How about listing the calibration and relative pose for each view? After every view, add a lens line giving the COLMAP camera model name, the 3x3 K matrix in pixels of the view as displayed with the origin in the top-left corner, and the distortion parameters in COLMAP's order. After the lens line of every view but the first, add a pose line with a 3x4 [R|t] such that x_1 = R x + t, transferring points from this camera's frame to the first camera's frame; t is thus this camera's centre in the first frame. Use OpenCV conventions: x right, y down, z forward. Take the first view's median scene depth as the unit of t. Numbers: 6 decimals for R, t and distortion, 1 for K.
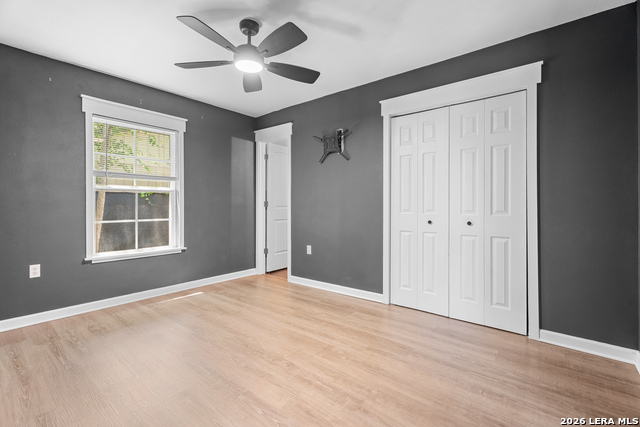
lens RADIAL K [[287.1, 0, 309.8], [0, 287.1, 204.7], [0, 0, 1]] dist [-0.005386, 0.001374]
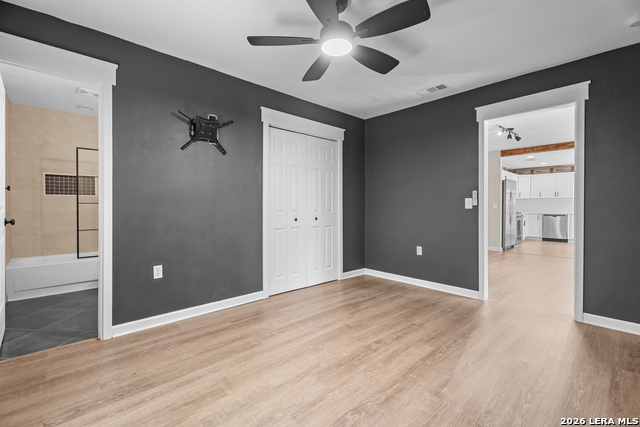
lens RADIAL K [[287.1, 0, 317.9], [0, 287.1, 207.1], [0, 0, 1]] dist [-0.005386, 0.001374]
pose [[0.128457, -0.003806, 0.991708, -1.036445], [-0.003500, 0.999985, 0.004291, -0.001123], [-0.991709, -0.004022, 0.128441, 0.895924]]
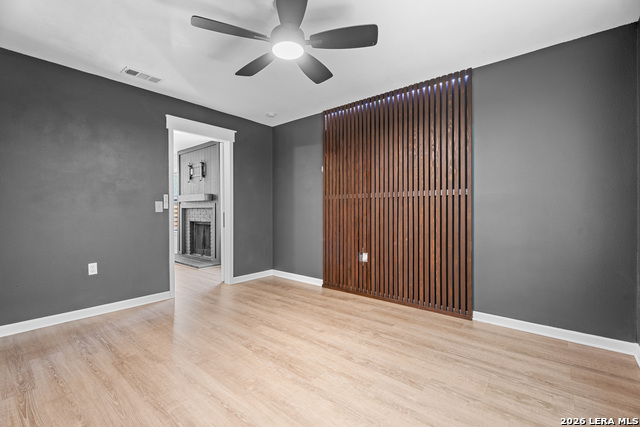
lens RADIAL K [[287.1, 0, 317.4], [0, 287.1, 209.4], [0, 0, 1]] dist [-0.005386, 0.001374]
pose [[-0.999930, -0.000587, -0.011800, -0.275229], [-0.000550, 0.999995, -0.003138, 0.001262], [0.011801, -0.003131, -0.999925, 1.782074]]
